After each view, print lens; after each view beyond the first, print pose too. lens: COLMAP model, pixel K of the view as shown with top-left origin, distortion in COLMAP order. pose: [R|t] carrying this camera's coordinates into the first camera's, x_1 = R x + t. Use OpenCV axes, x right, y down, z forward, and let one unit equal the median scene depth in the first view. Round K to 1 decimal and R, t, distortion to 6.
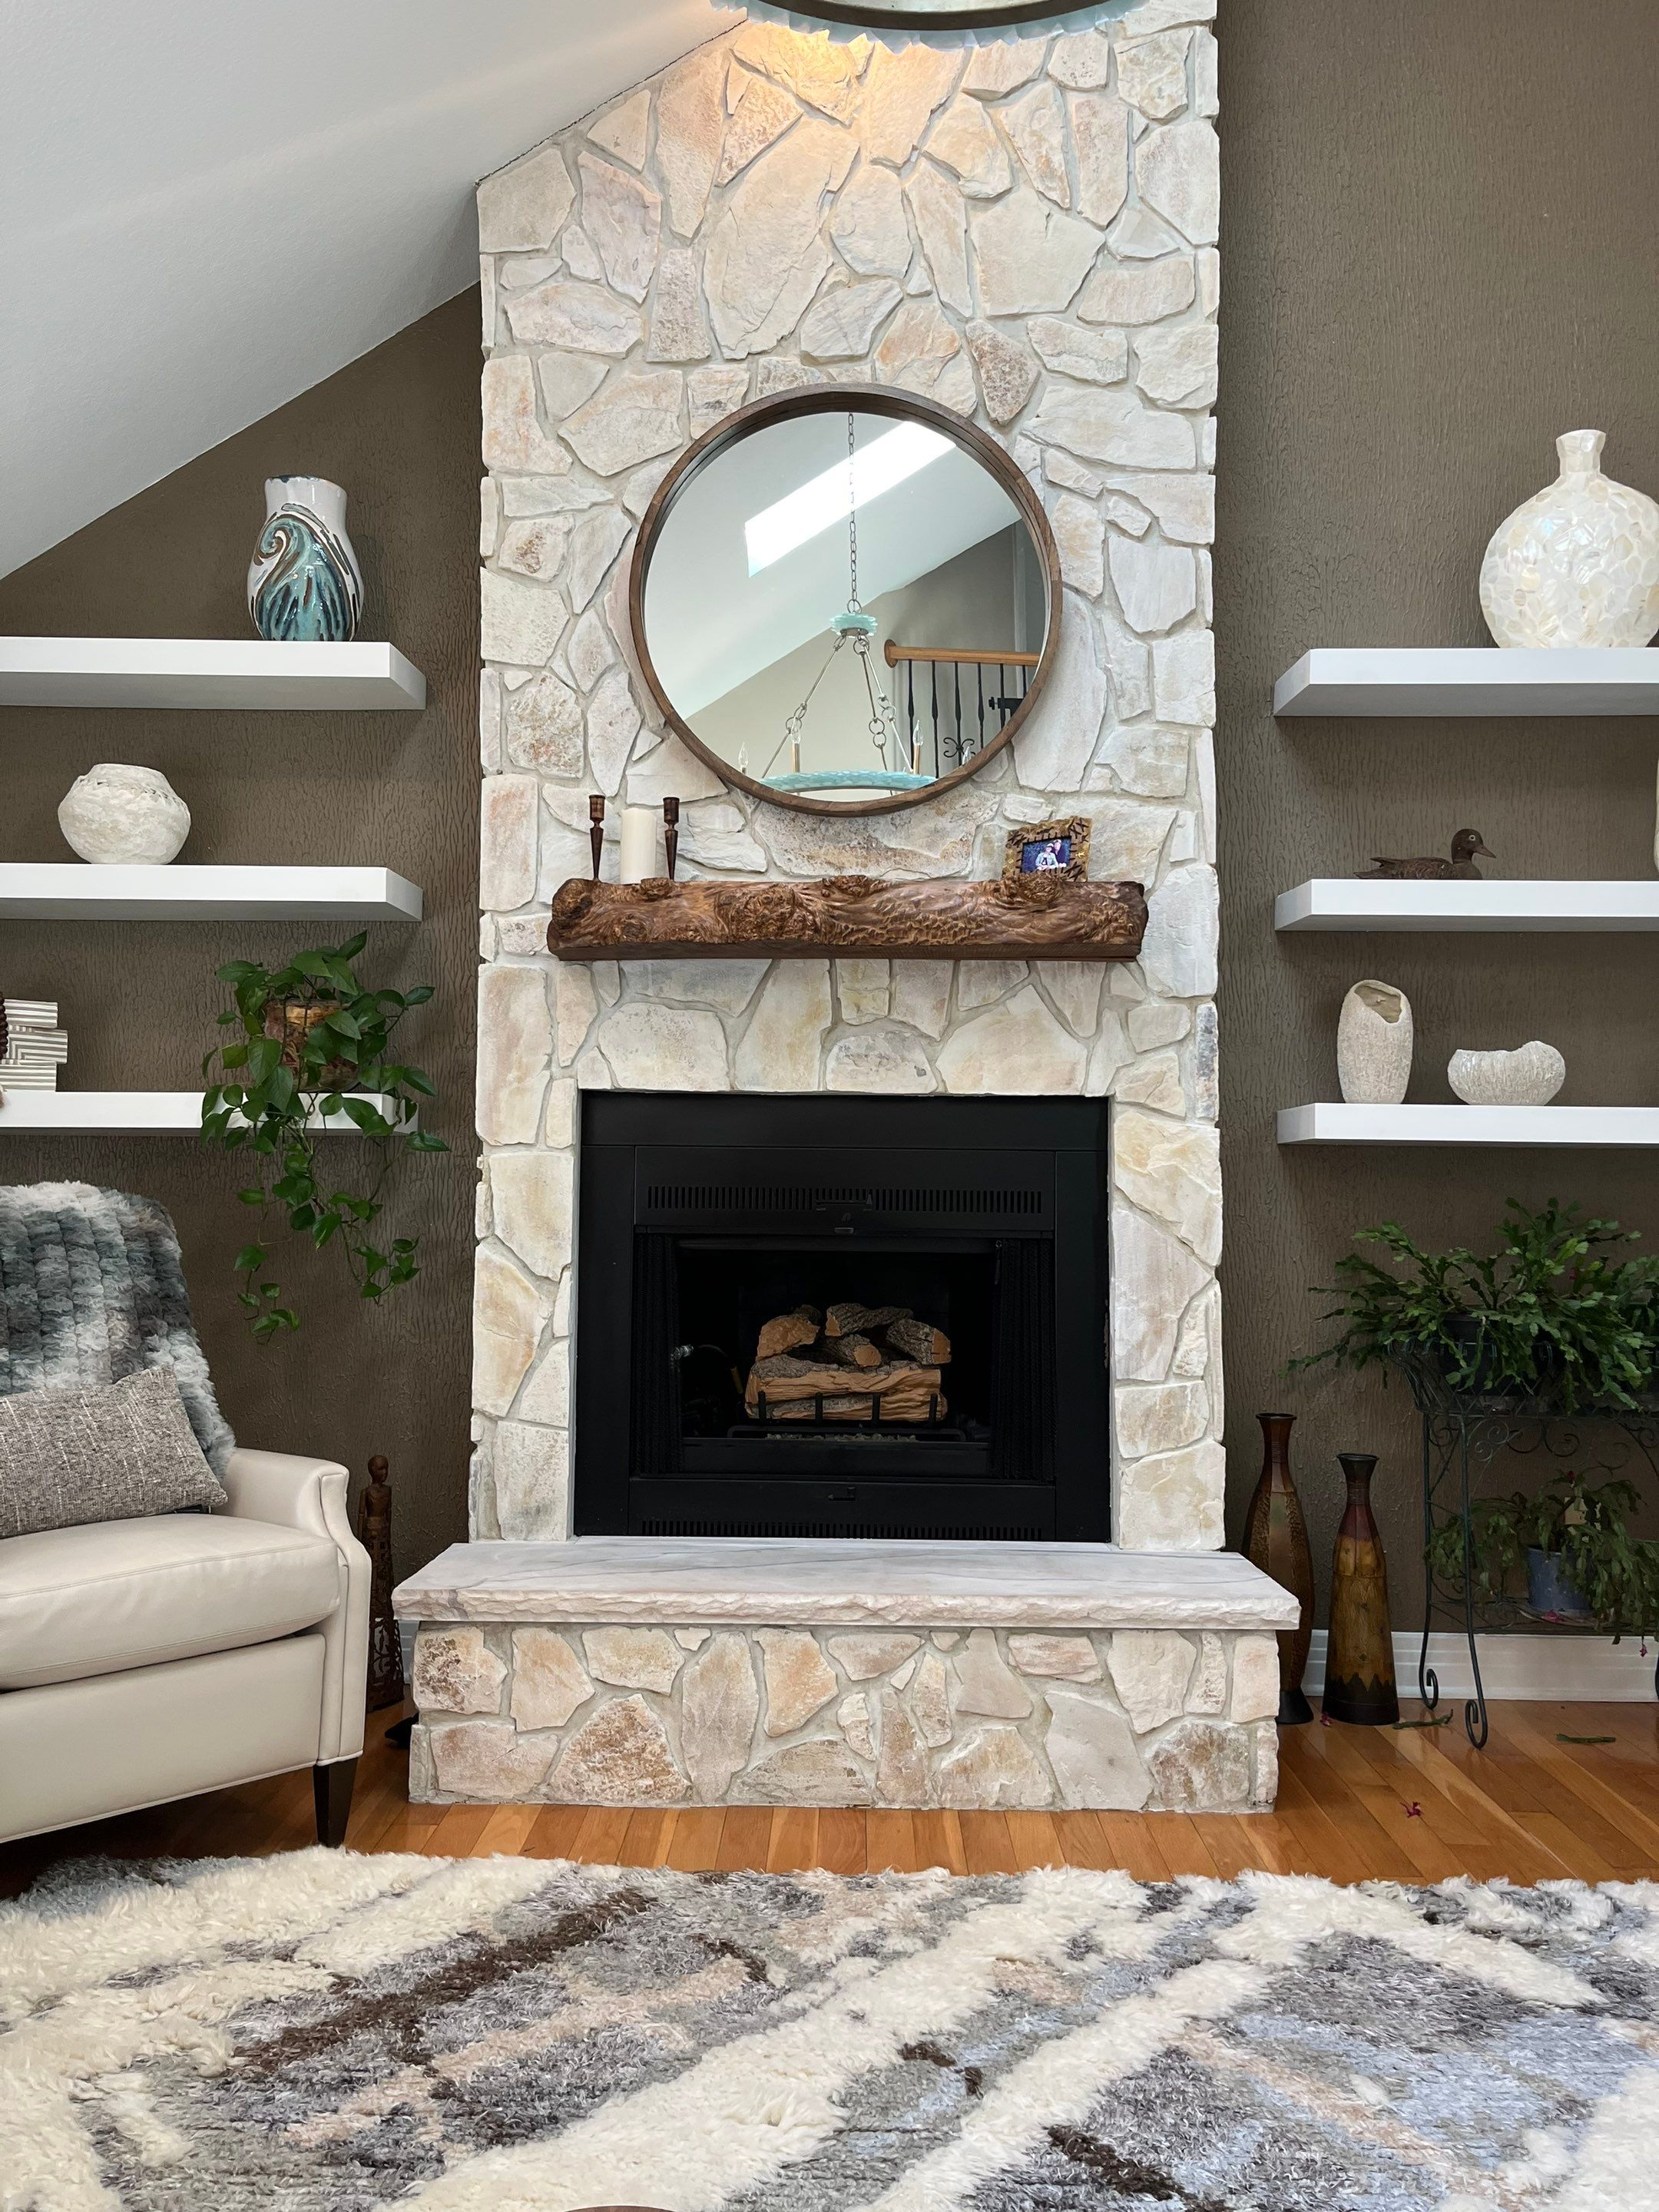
lens RADIAL K [[1663.5, 0, 822.4], [0, 1663.5, 1086.0], [0, 0, 1]] dist [0.065020, -0.148497]
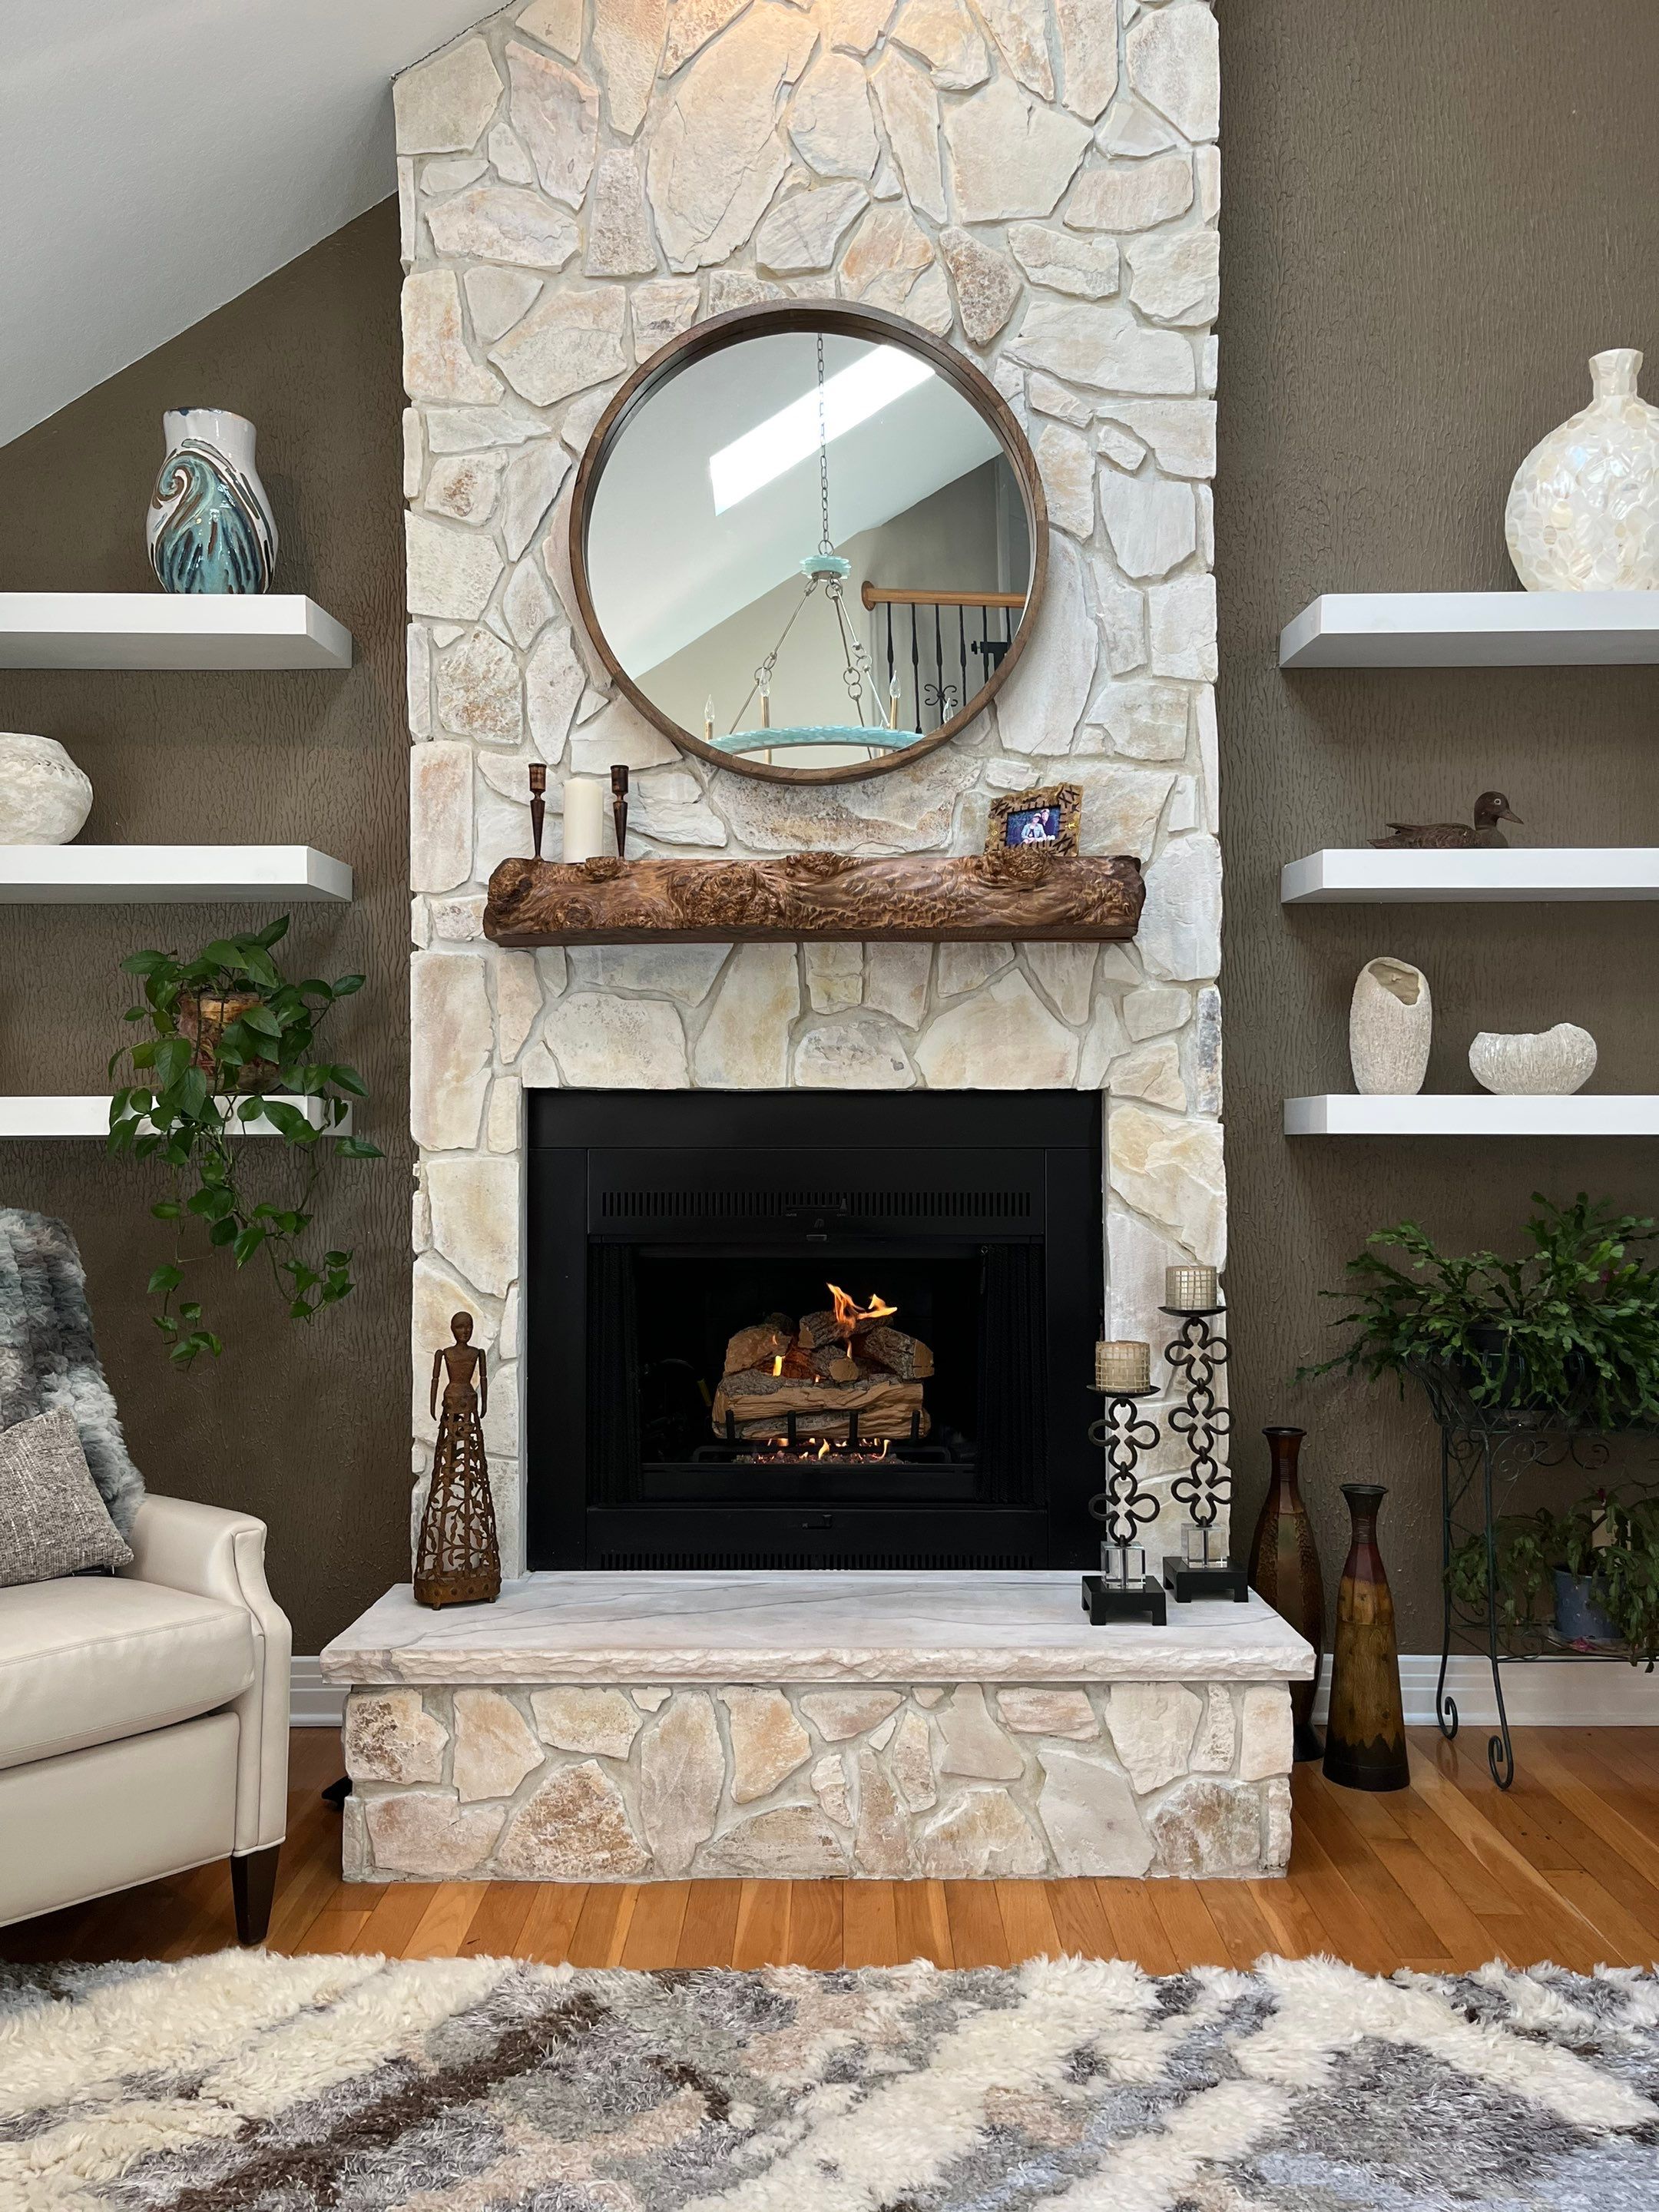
lens RADIAL K [[1692.3, 0, 829.5], [0, 1692.3, 1106.0], [0, 0, 1]] dist [0.065085, -0.131942]
pose [[0.999843, -0.011732, 0.013291, 0.008981], [0.011201, 0.999161, 0.039390, -0.023399], [-0.013742, -0.039235, 0.999136, 0.069548]]
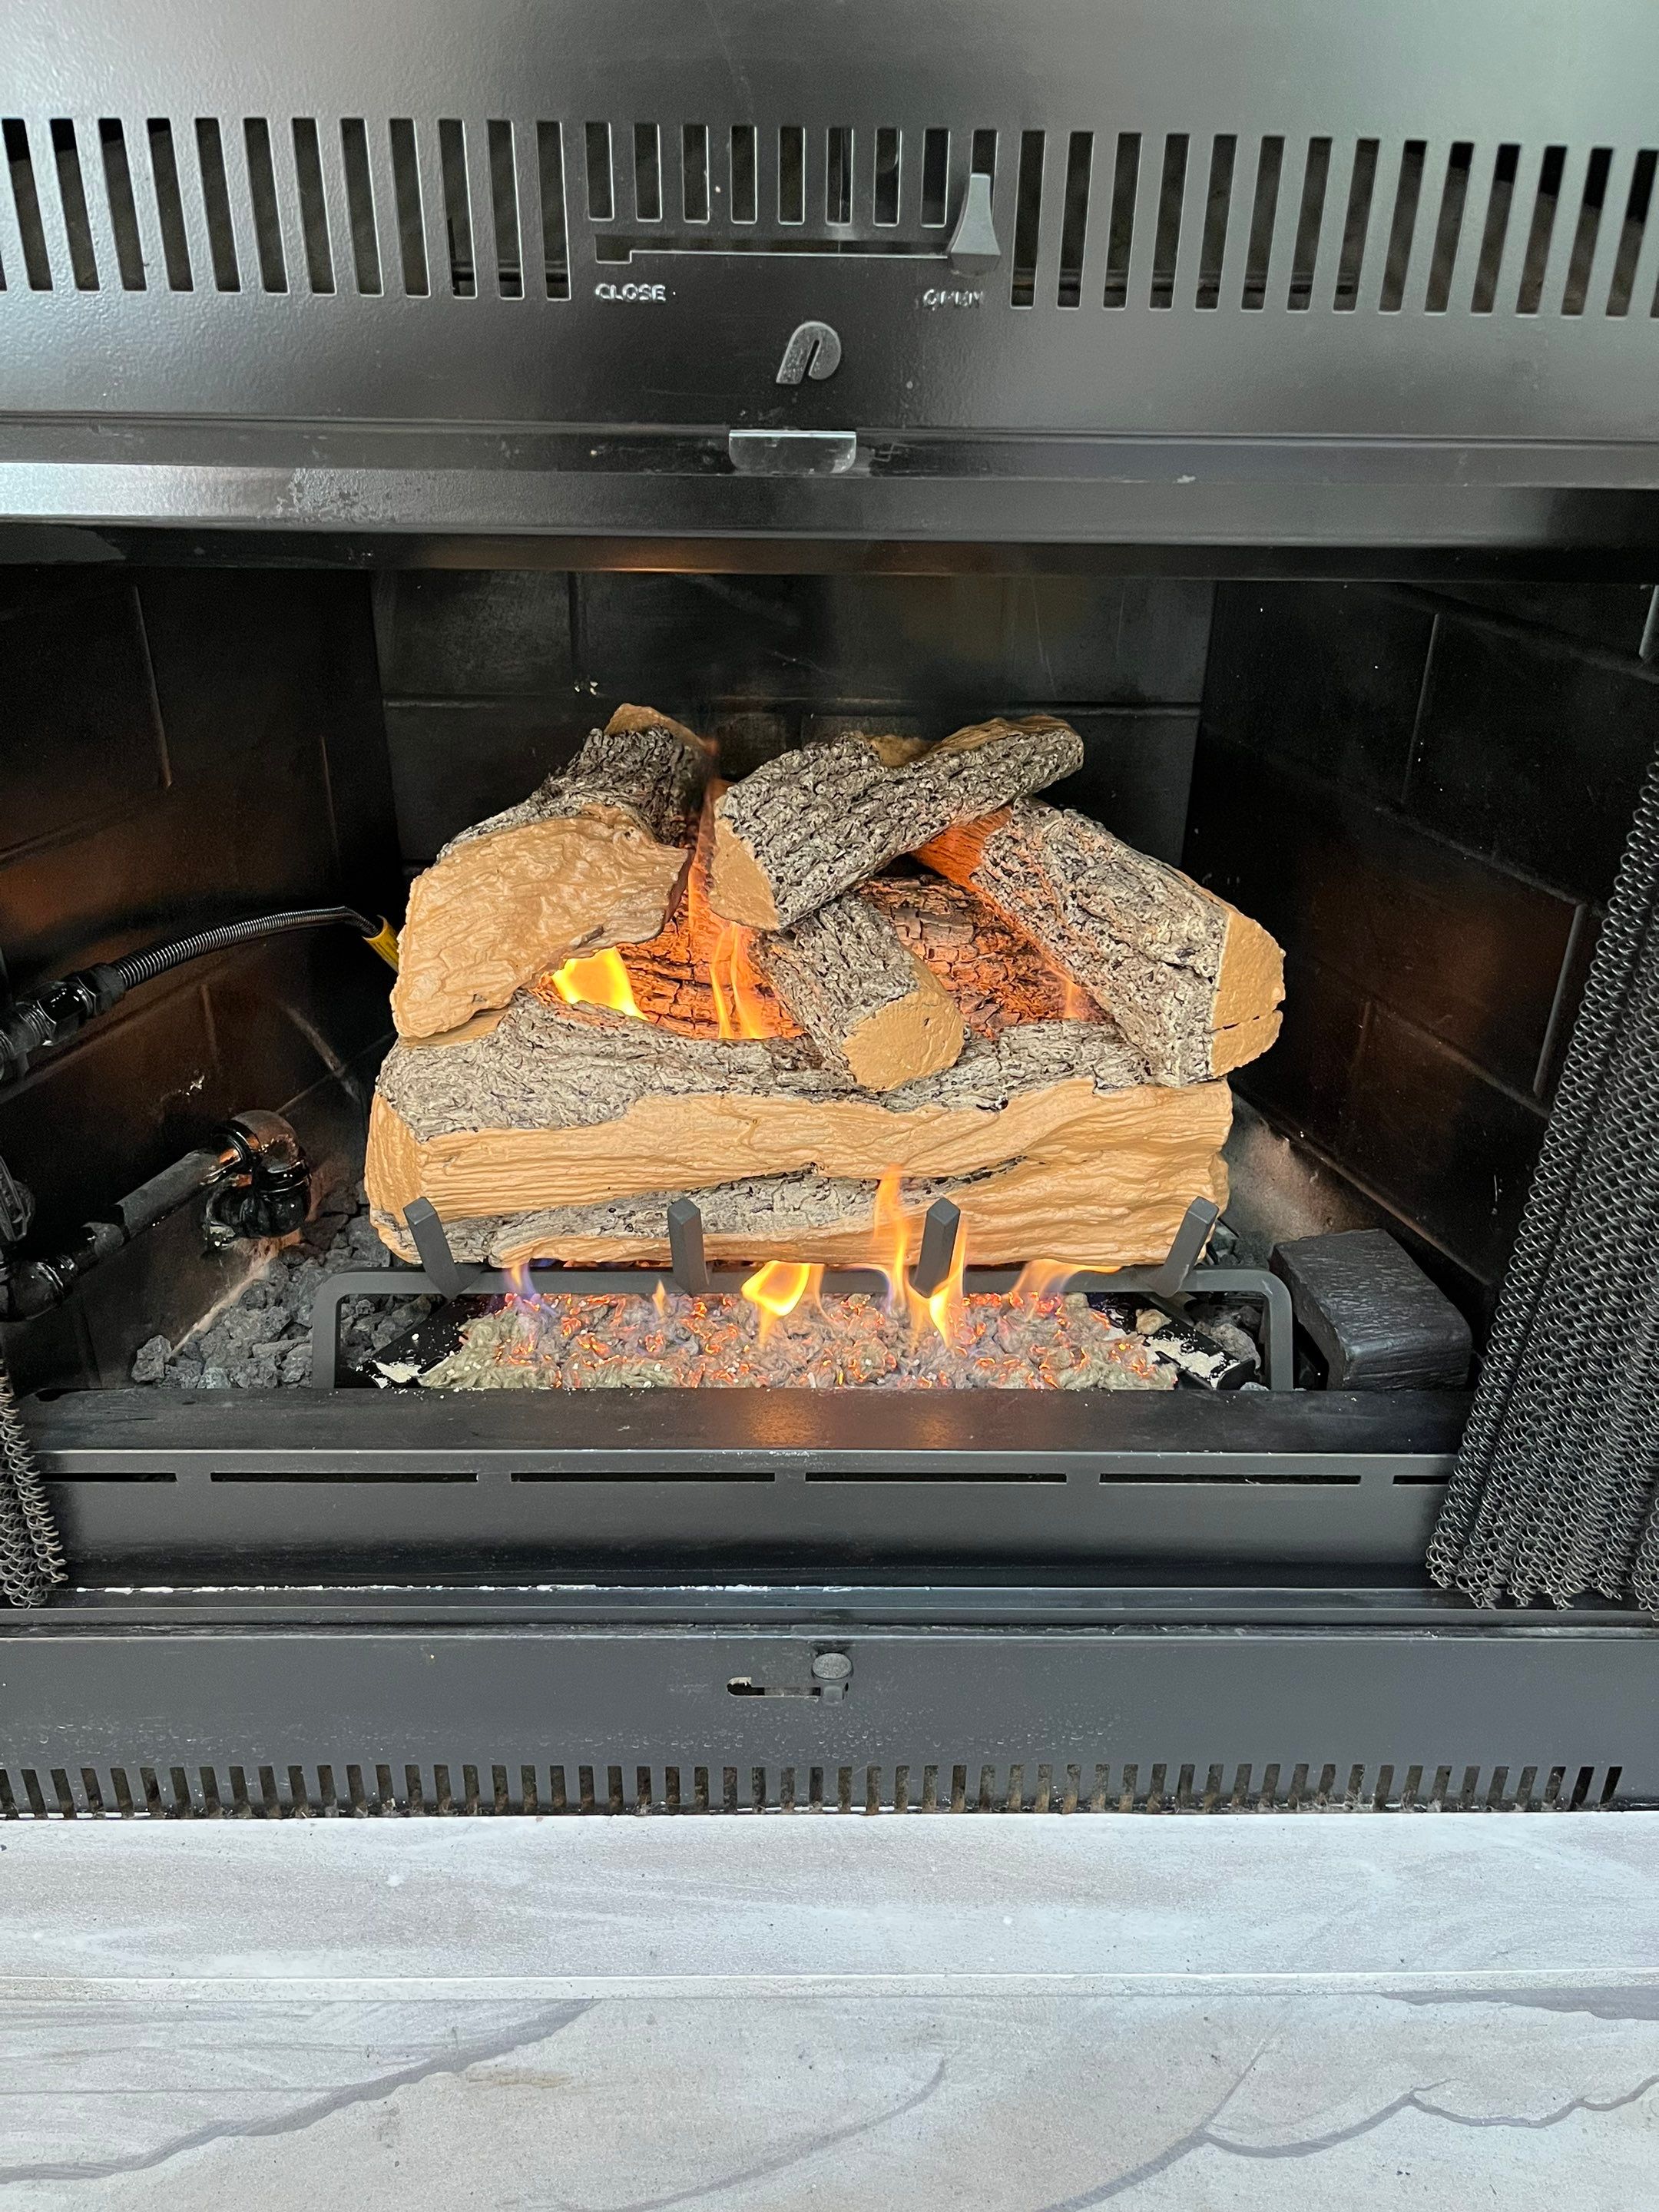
lens RADIAL K [[1692.3, 0, 829.5], [0, 1692.3, 1106.0], [0, 0, 1]] dist [0.065085, -0.131942]
pose [[0.999510, -0.009547, 0.029821, 0.011537], [-0.007110, 0.858310, 0.513082, 0.060716], [-0.030495, -0.513042, 0.857821, 0.862970]]
